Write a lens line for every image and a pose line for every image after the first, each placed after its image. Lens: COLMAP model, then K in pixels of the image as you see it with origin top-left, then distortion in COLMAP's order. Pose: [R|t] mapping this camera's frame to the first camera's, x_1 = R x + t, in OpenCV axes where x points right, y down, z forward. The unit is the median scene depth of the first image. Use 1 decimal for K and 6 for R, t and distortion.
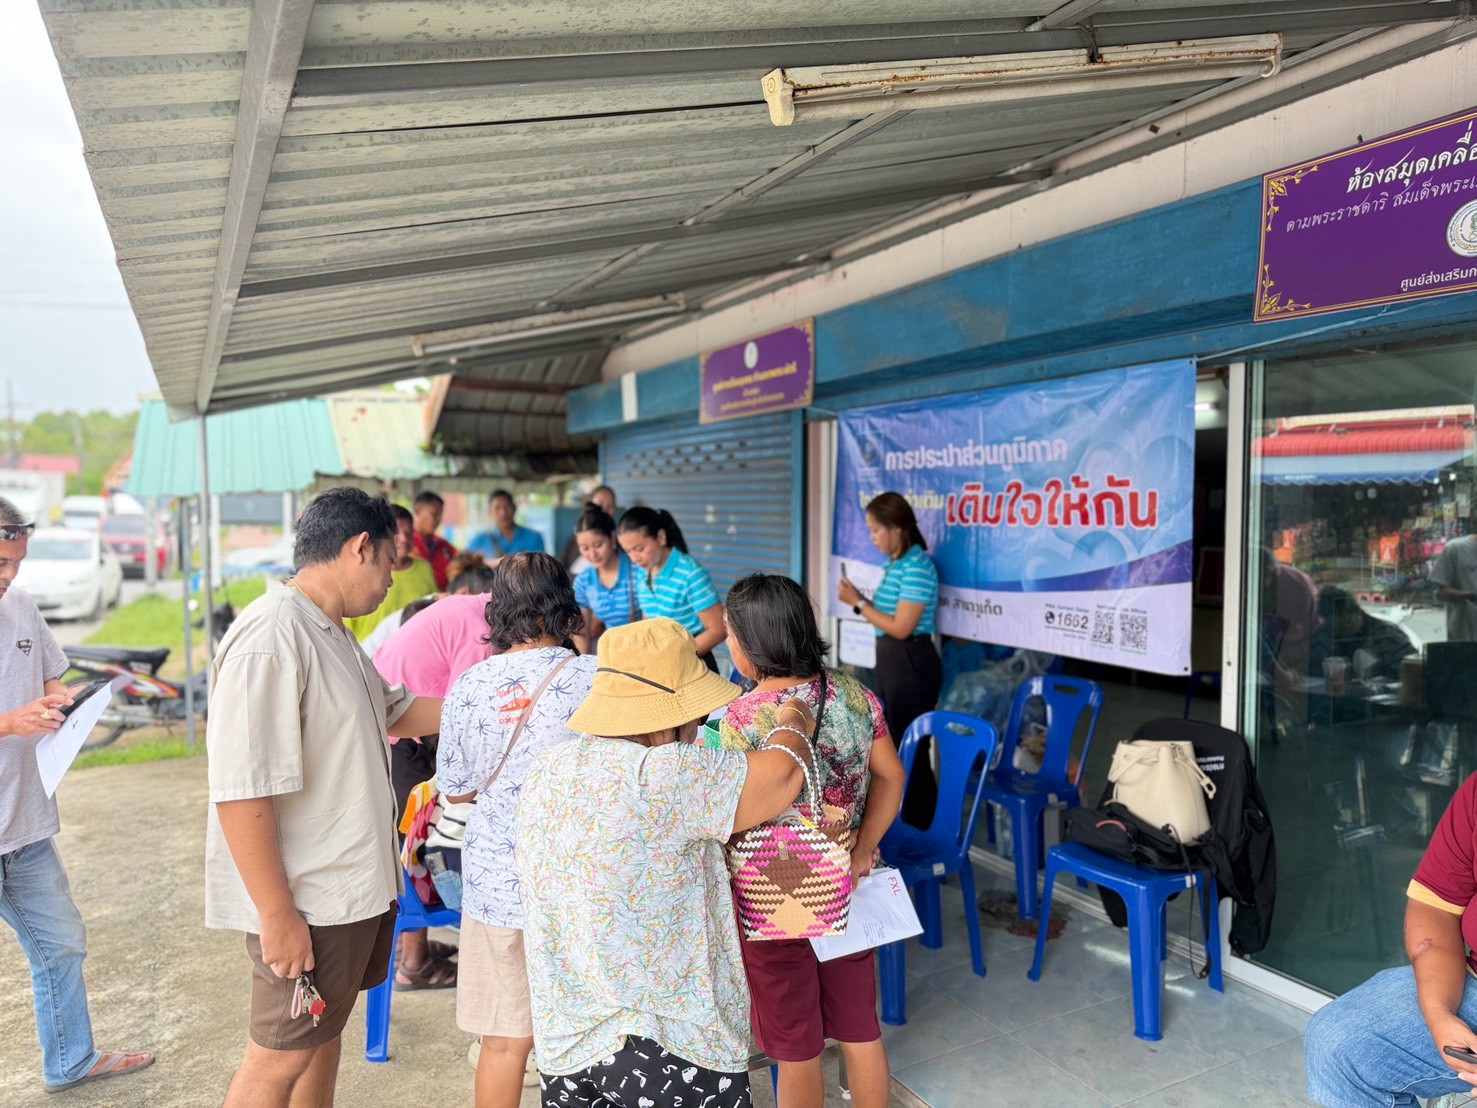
lens RADIAL K [[1059.4, 0, 735.6], [0, 1059.4, 562.4], [0, 0, 1]] dist [0.088528, -0.087440]
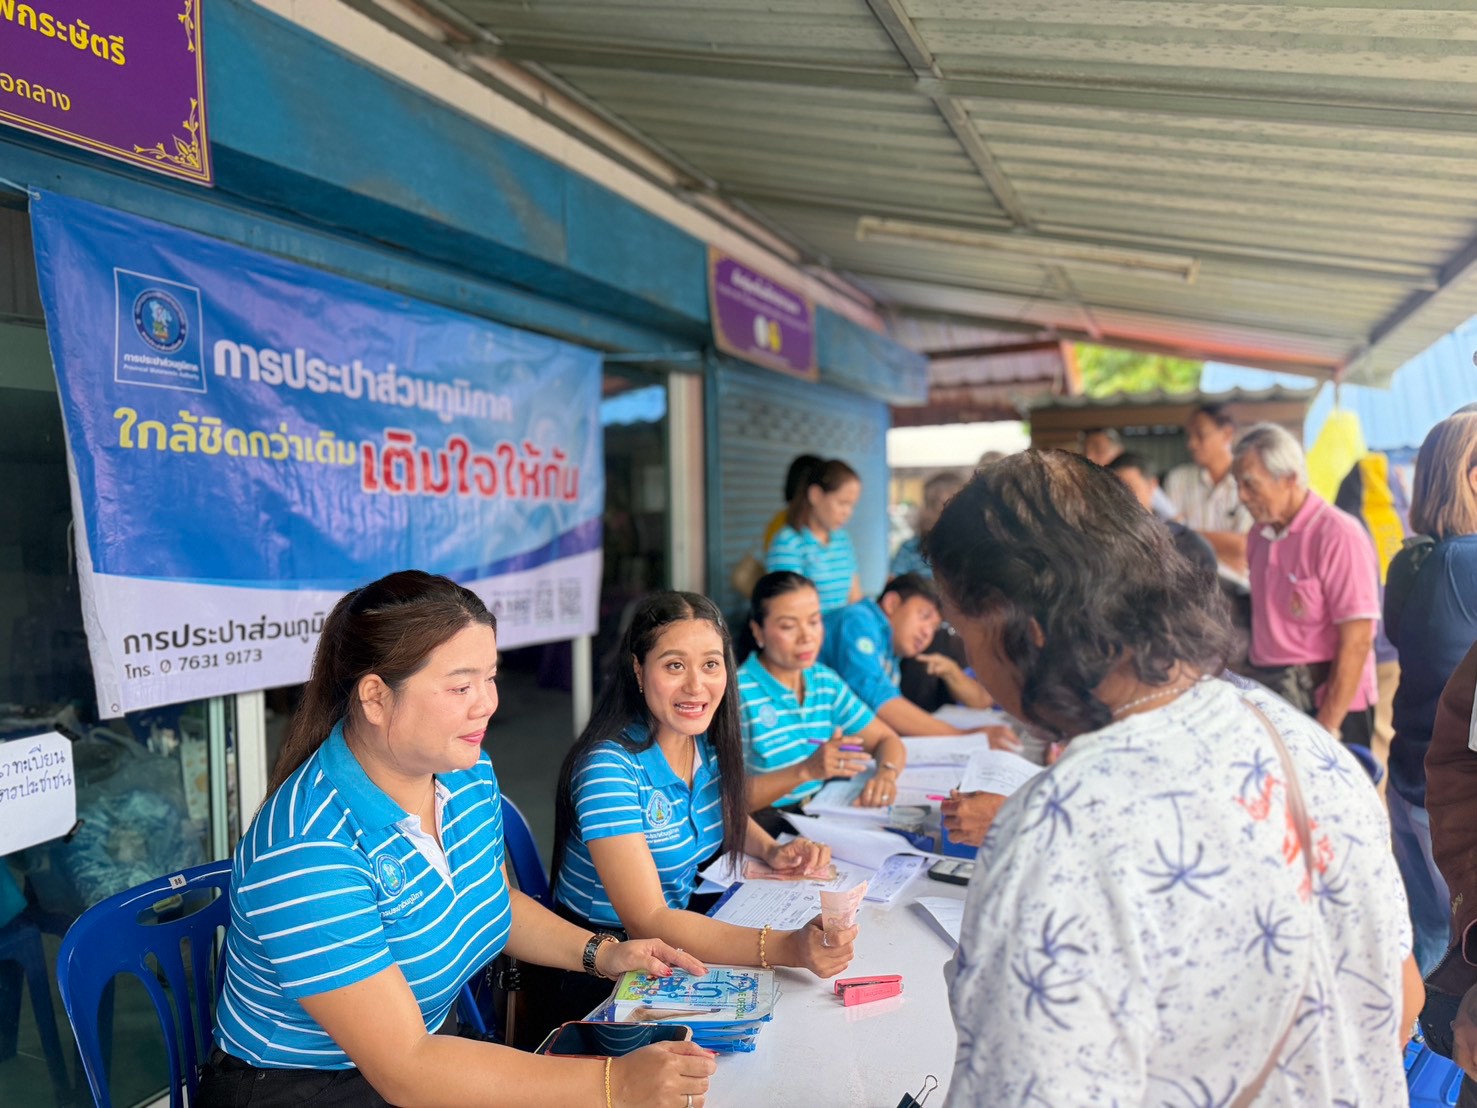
lens RADIAL K [[1054.8, 0, 738.7], [0, 1054.8, 562.7], [0, 0, 1]] dist [0.011809, -0.022520]
pose [[-0.619186, -0.019890, 0.784992, -0.437771], [0.059742, 0.995588, 0.072350, -0.026262], [-0.782968, 0.091695, -0.615266, 1.291863]]
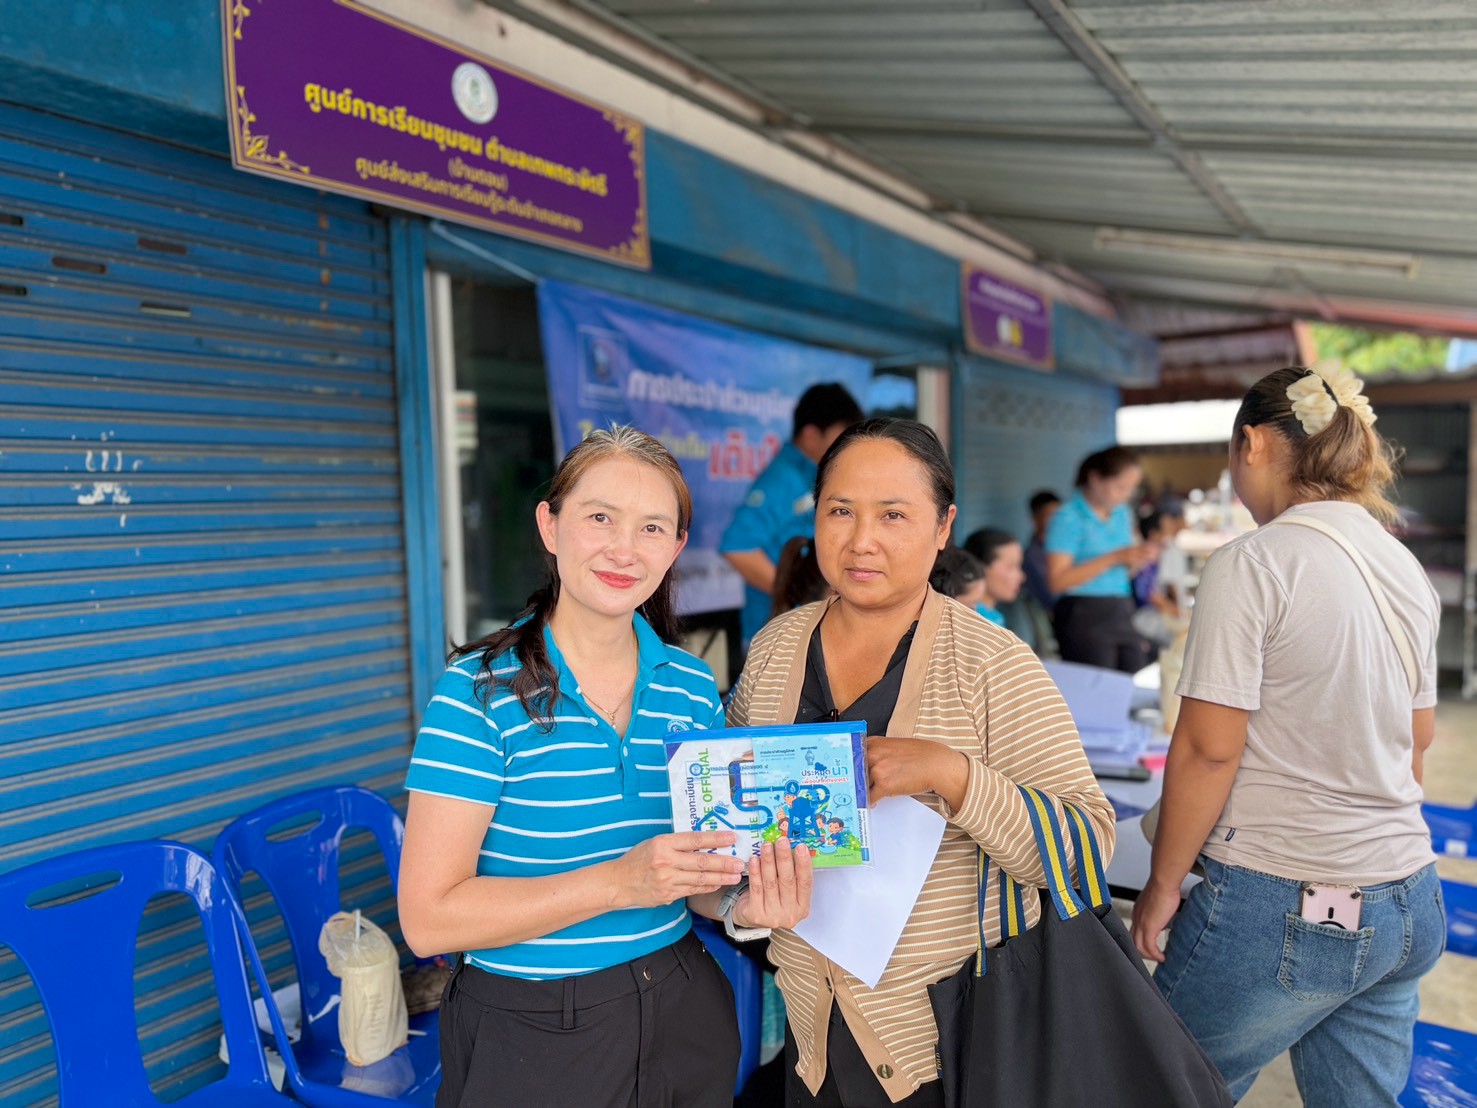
lens RADIAL K [[1057.0, 0, 734.5], [0, 1057.0, 561.3], [0, 0, 1]] dist [0.007878, -0.017809]
pose [[-0.451355, -0.037012, 0.891576, -0.572877], [0.070429, 0.994545, 0.076941, -0.031371], [-0.889561, 0.097520, -0.446287, 1.450538]]
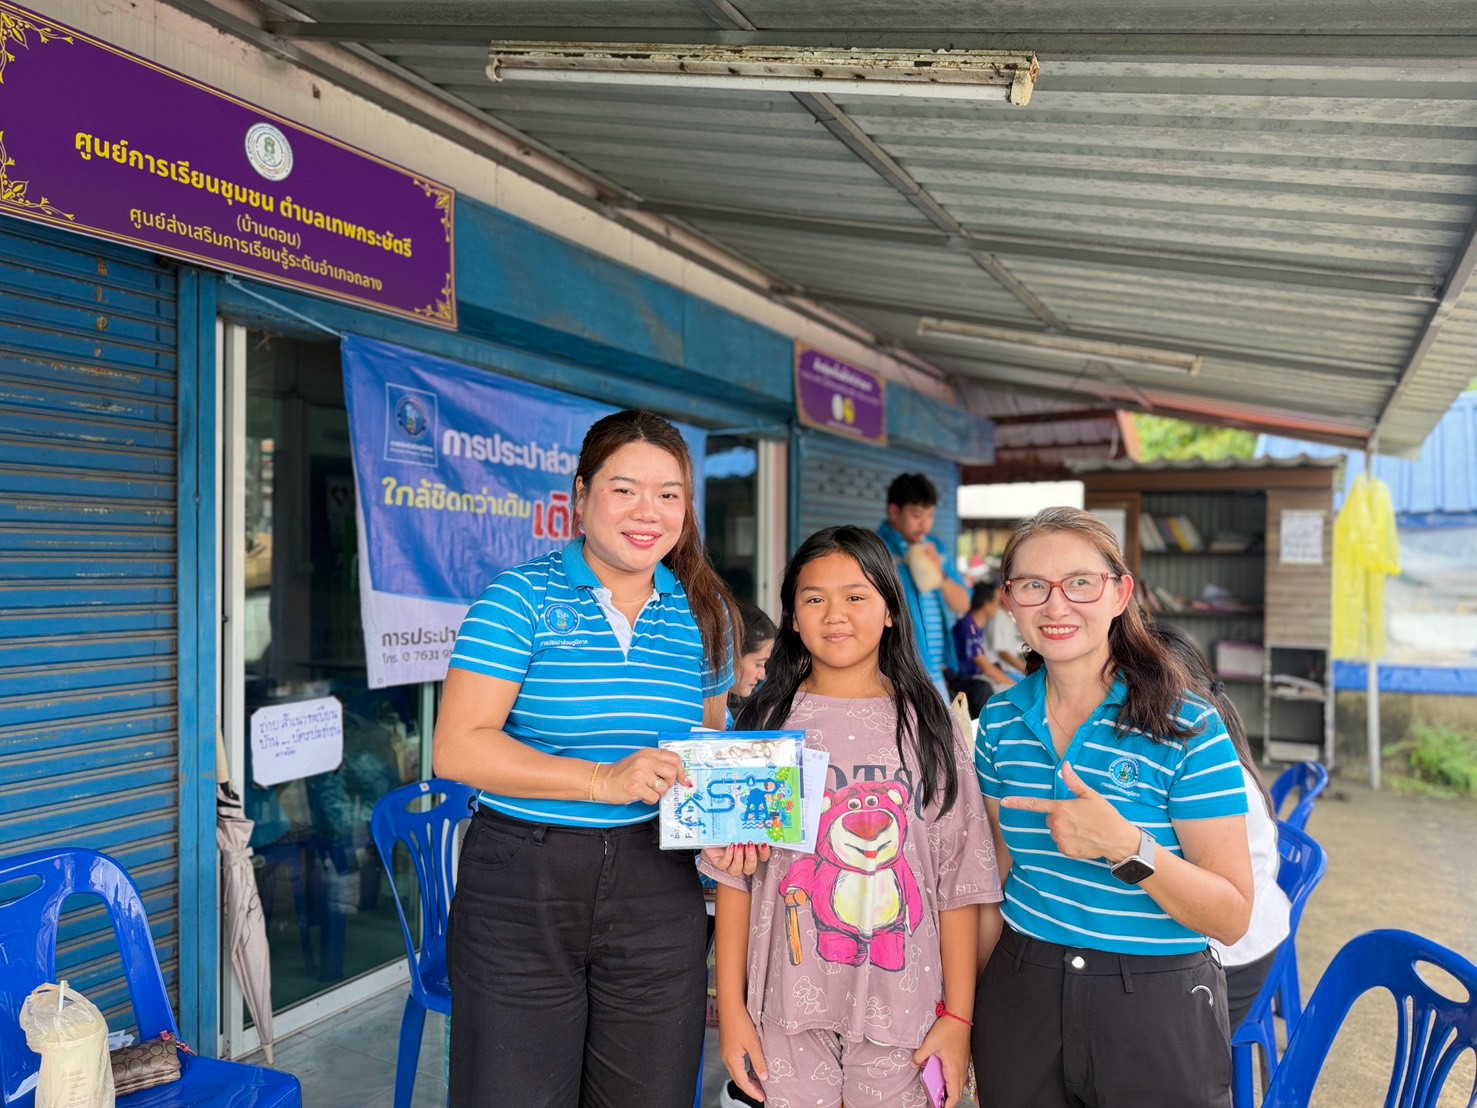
lens RADIAL K [[1055.1, 0, 739.4], [0, 1055.1, 560.1], [0, 0, 1]] dist [-0.005132, -0.003441]
pose [[-0.549322, 0.002931, 0.835605, -0.609989], [0.040093, 0.998935, 0.022853, -0.029749], [-0.834648, 0.046055, -0.548855, 1.406033]]
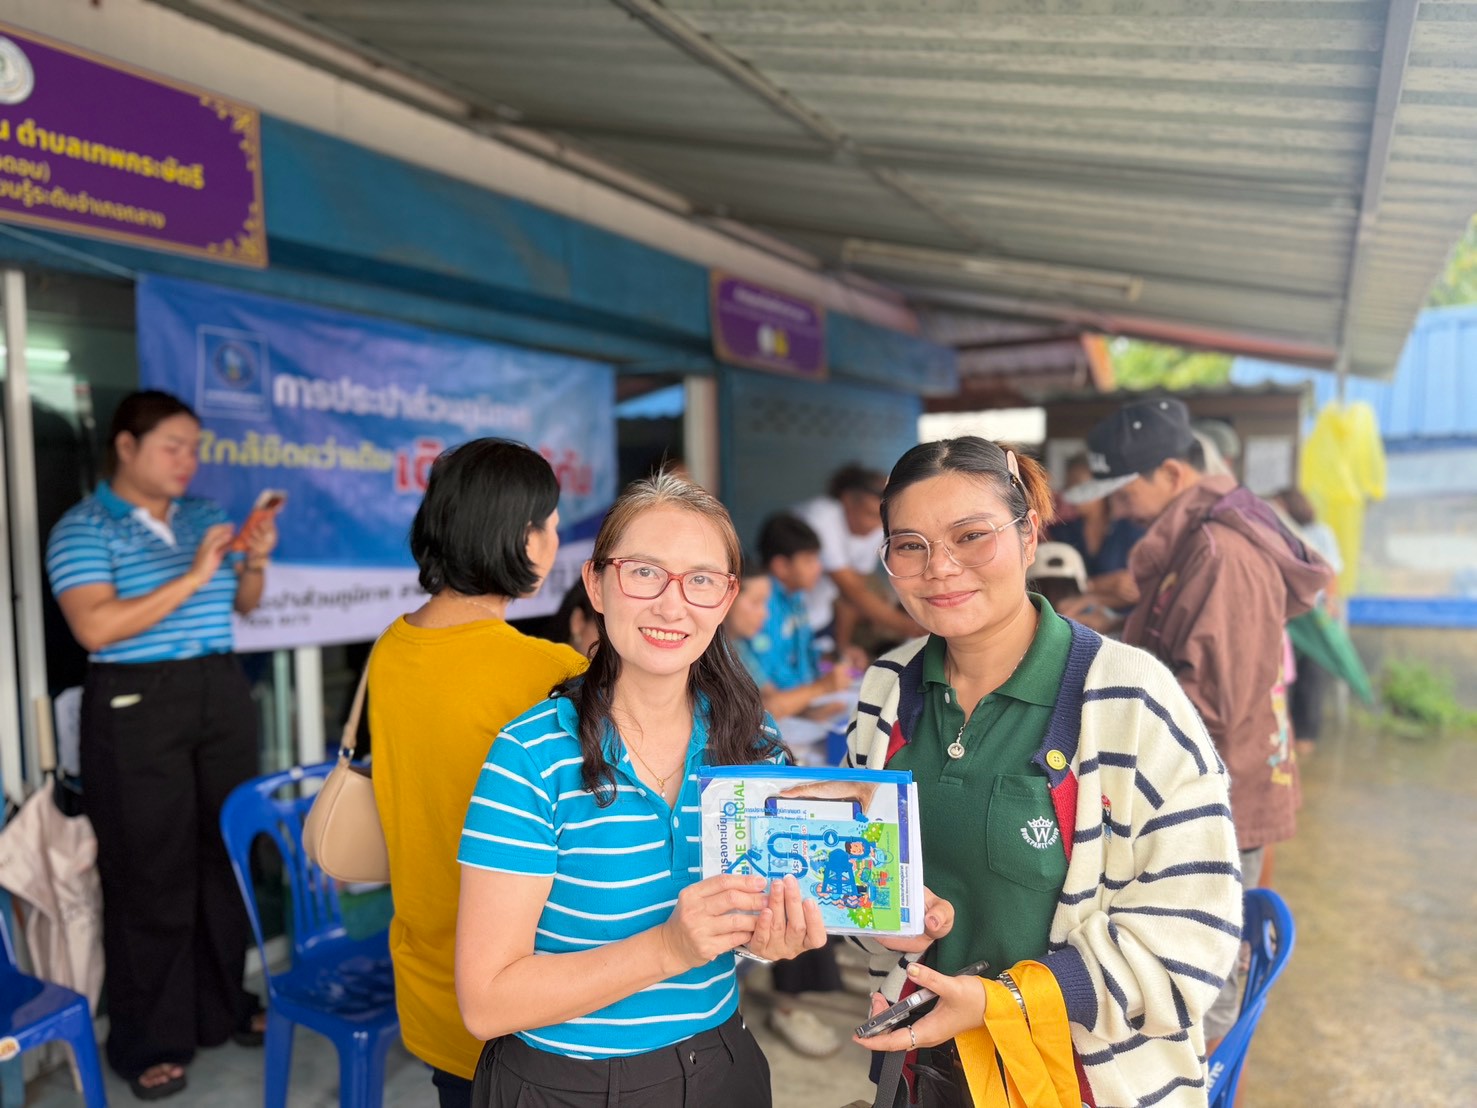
lens RADIAL K [[1056.8, 0, 746.5], [0, 1056.8, 569.1], [0, 0, 1]] dist [0.001746, -0.009758]
pose [[-0.546638, -0.050586, 0.835840, -0.613920], [0.058957, 0.993371, 0.098678, -0.041611], [-0.835291, 0.103219, -0.540032, 1.290753]]
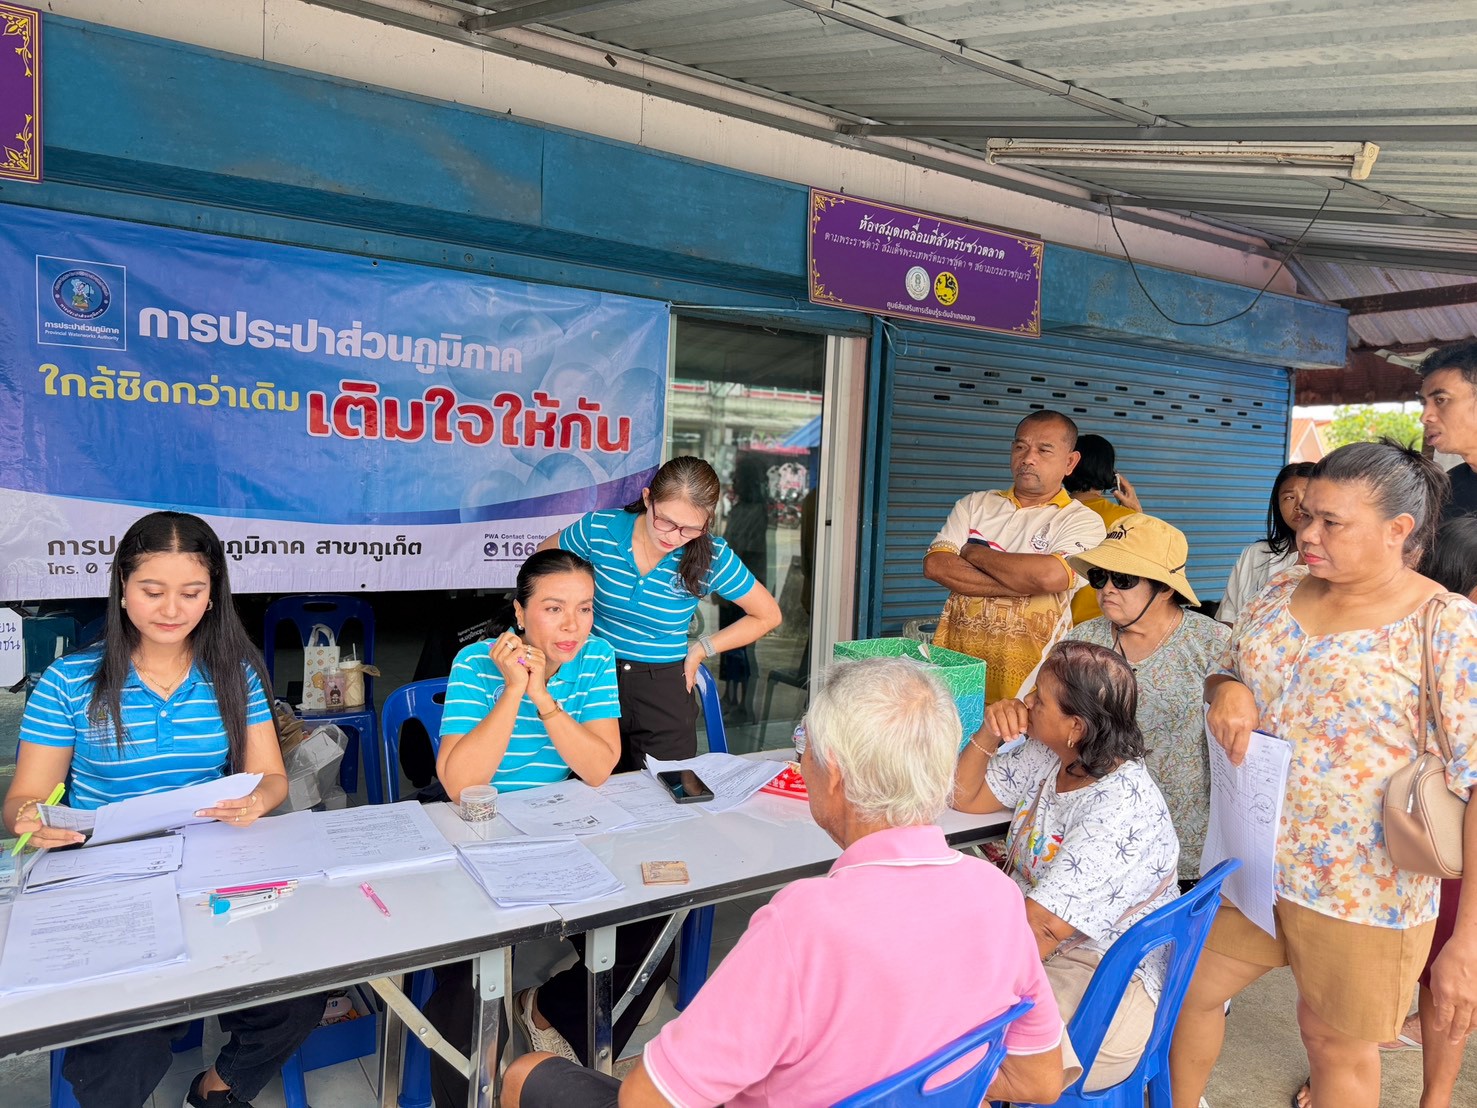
lens RADIAL K [[1033.4, 0, 739.7], [0, 1033.4, 559.2], [0, 0, 1]] dist [0.018321, -0.023433]
pose [[-0.082096, -0.078005, 0.993567, -0.544198], [0.008734, 0.996838, 0.078983, -0.006201], [-0.996586, 0.015162, -0.081155, 0.828635]]
